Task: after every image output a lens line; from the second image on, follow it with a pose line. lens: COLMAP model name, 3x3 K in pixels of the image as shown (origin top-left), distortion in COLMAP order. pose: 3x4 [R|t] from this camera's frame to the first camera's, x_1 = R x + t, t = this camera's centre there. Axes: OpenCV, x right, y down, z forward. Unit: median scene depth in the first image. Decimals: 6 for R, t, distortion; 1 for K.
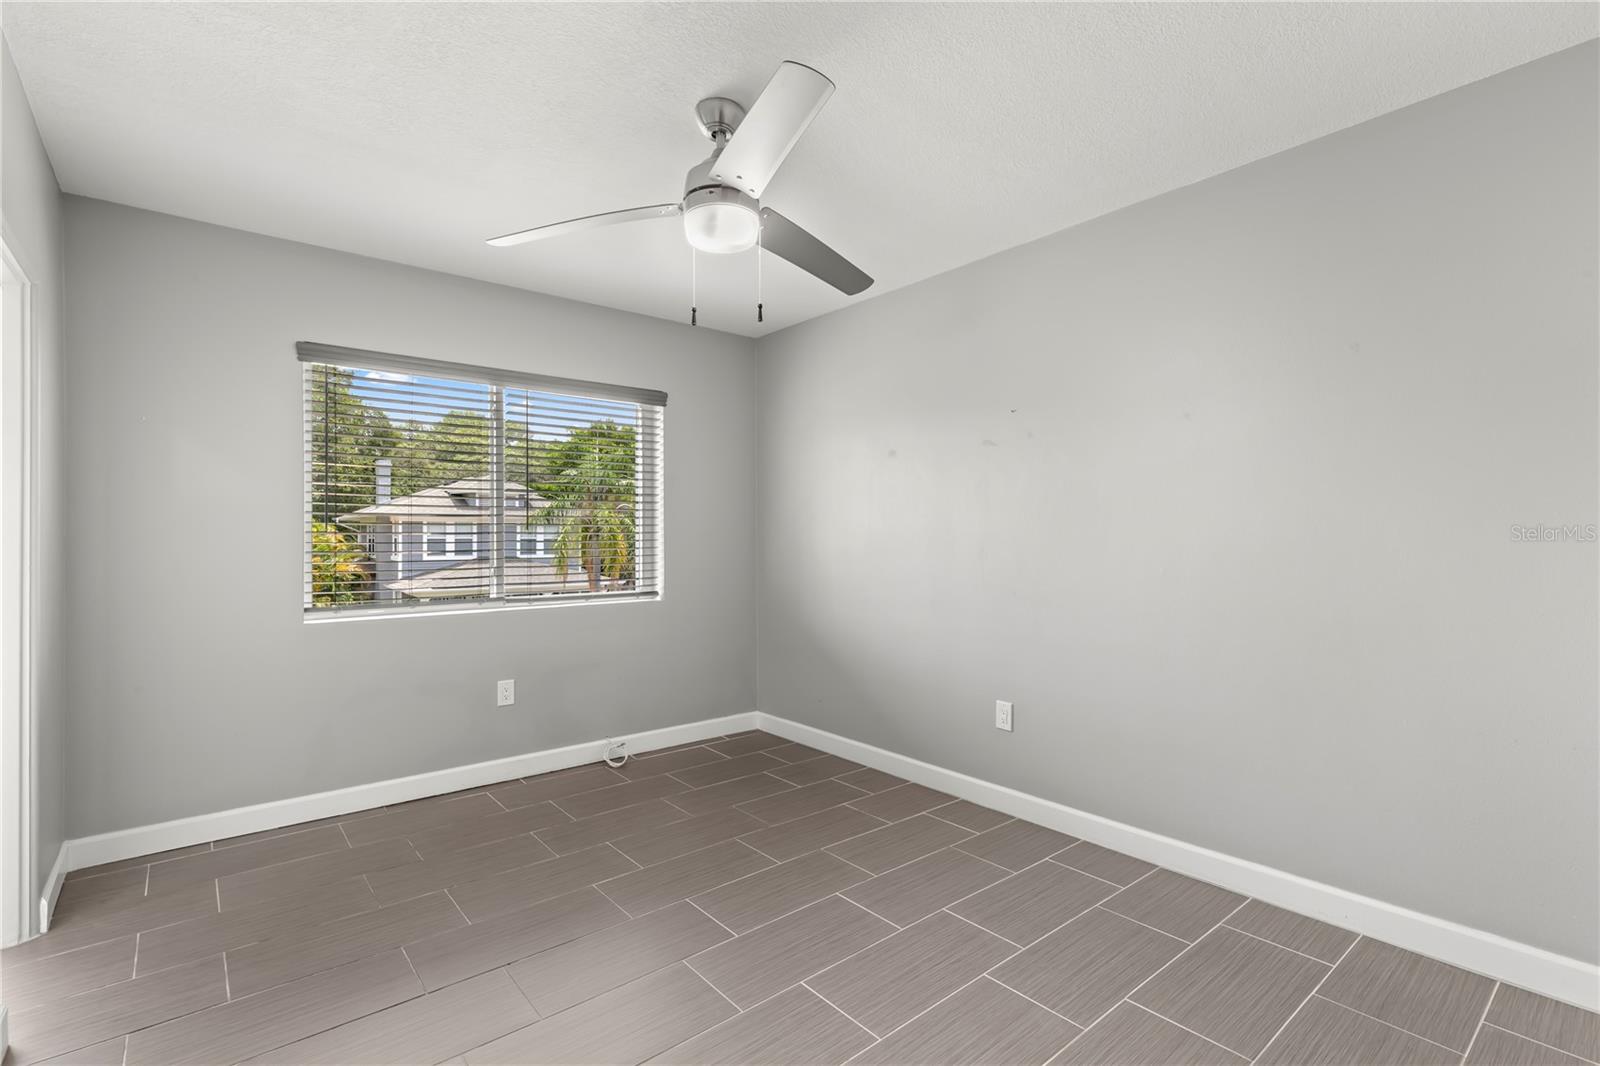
lens RADIAL K [[731.2, 0, 806.2], [0, 731.2, 530.5], [0, 0, 1]] dist [0.002782, 0.001013]
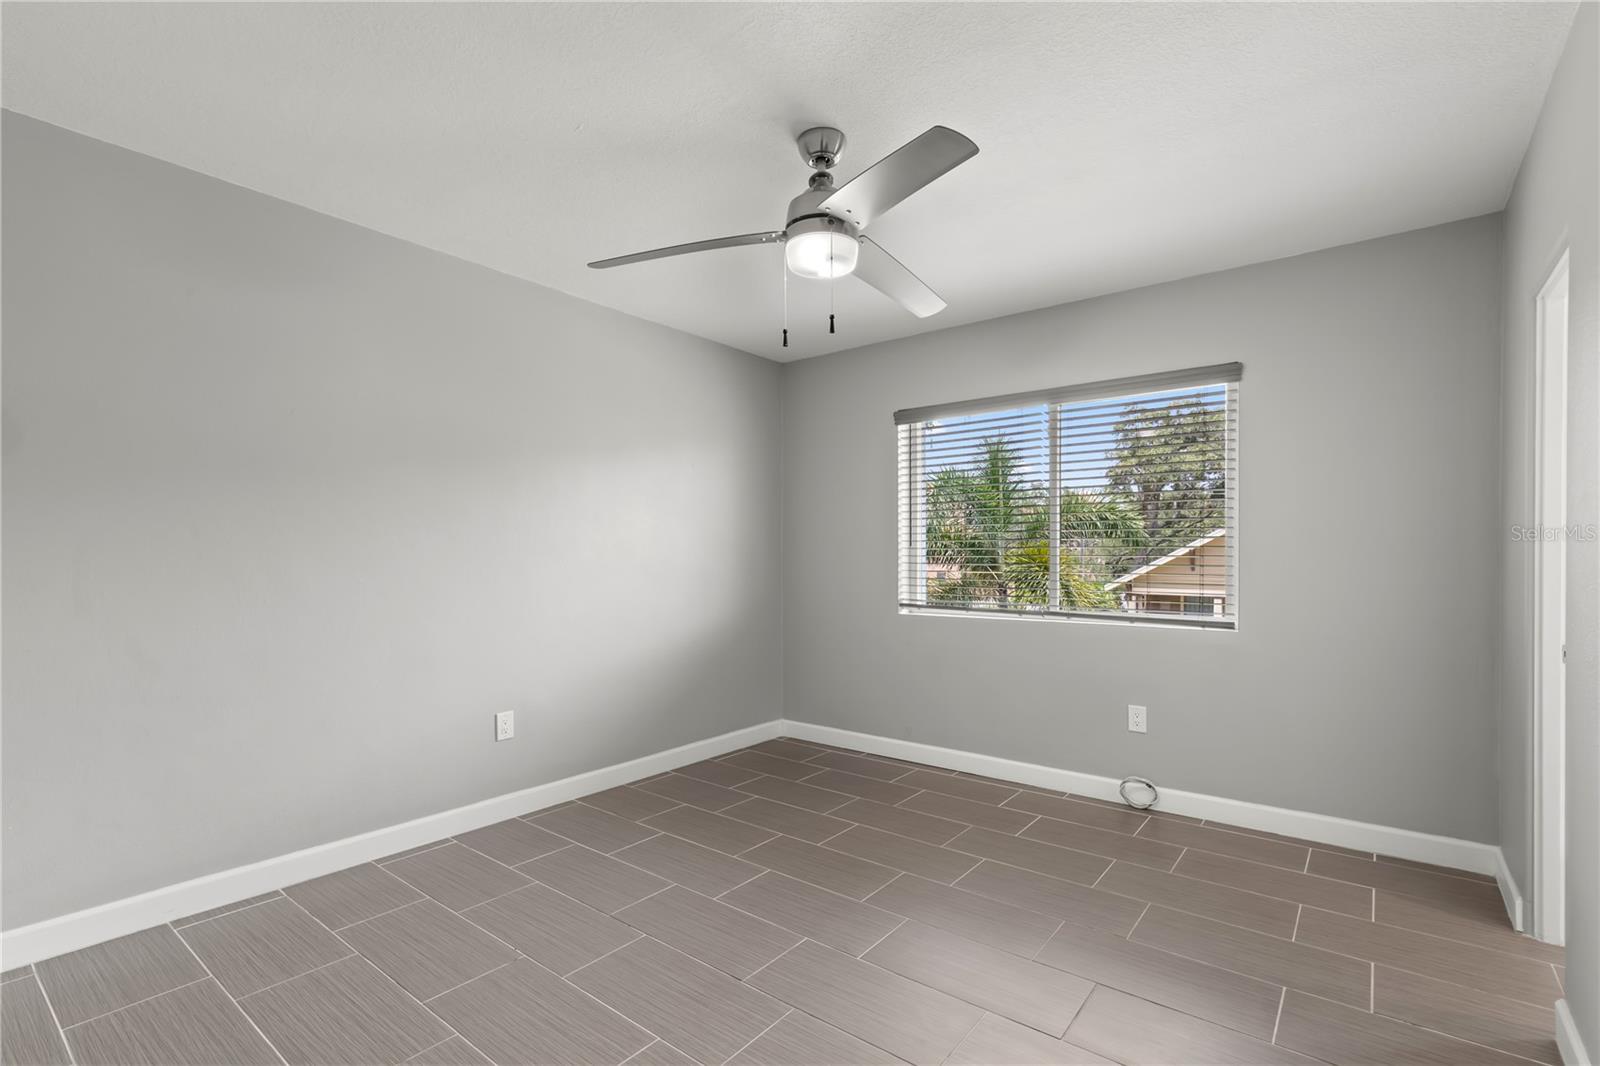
lens RADIAL K [[731.2, 0, 801.1], [0, 731.2, 556.4], [0, 0, 1]] dist [0.002782, 0.001013]
pose [[0.201307, 0.005724, -0.979512, 0.117525], [0.006662, 0.999952, 0.007213, 0.001139], [0.979506, -0.007978, 0.201259, 0.100914]]
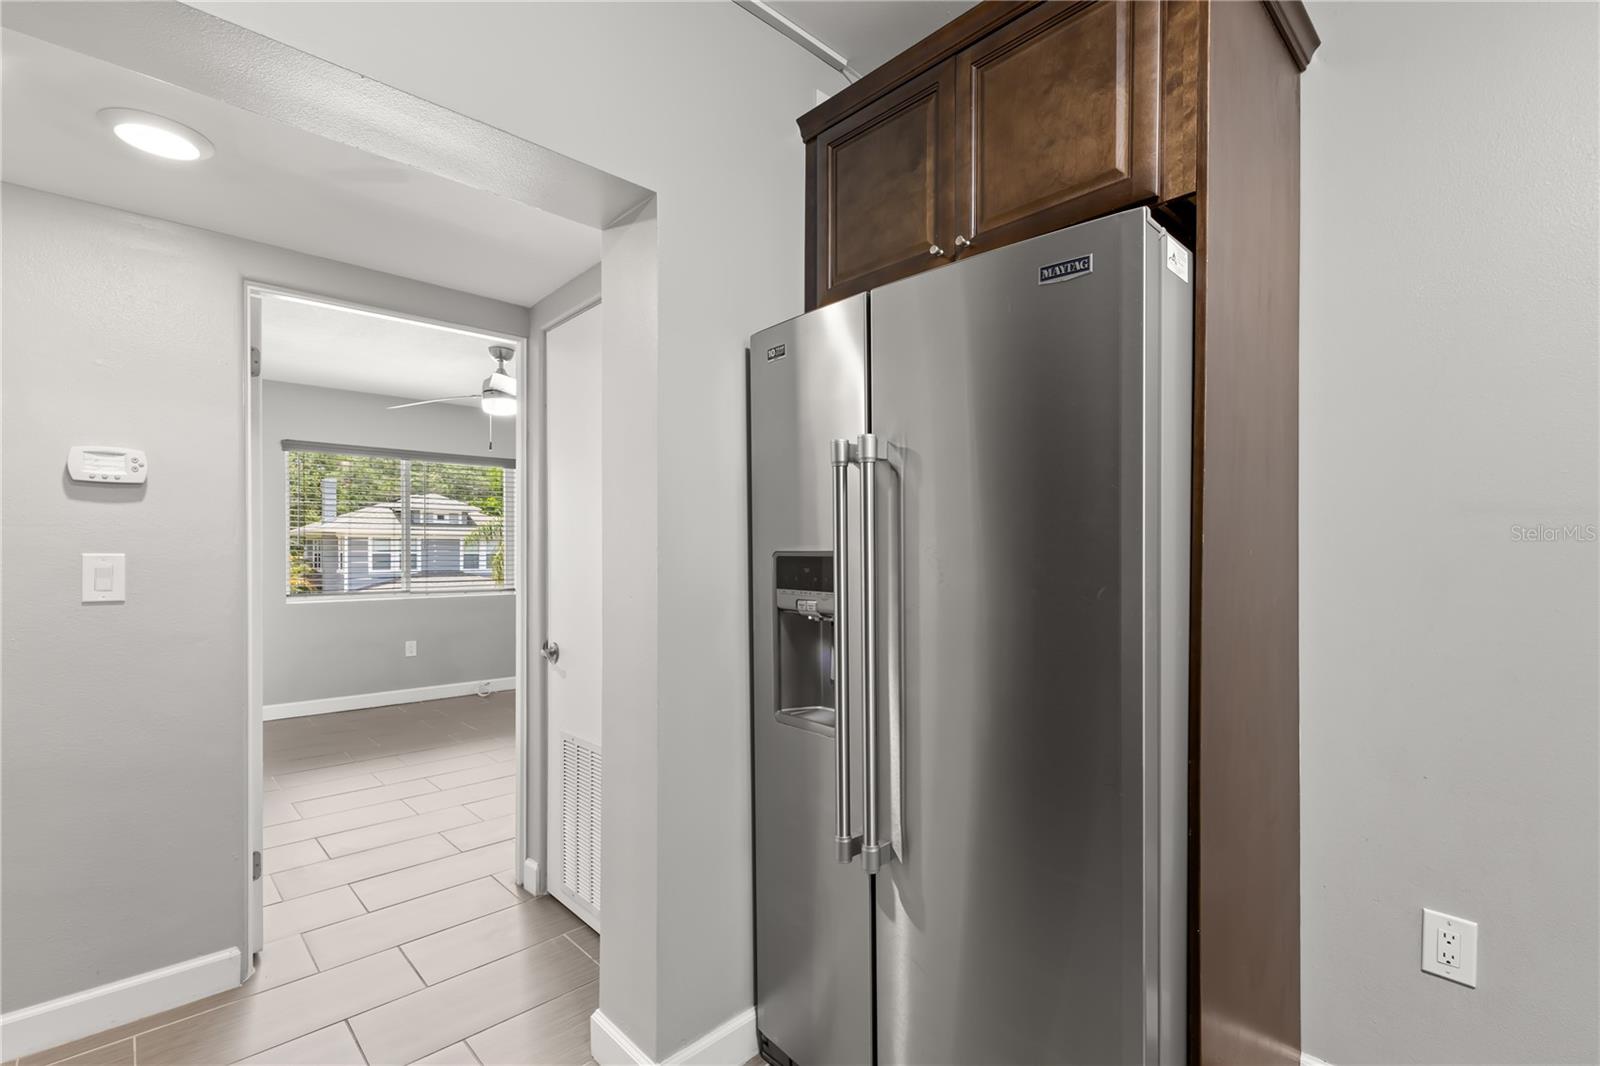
lens RADIAL K [[731.2, 0, 806.8], [0, 731.2, 550.3], [0, 0, 1]] dist [0.002782, 0.001013]
pose [[0.998485, 0.003099, 0.054944, 0.082591], [-0.003376, 0.999982, 0.004952, -0.001849], [-0.054928, -0.005130, 0.998477, -0.146643]]
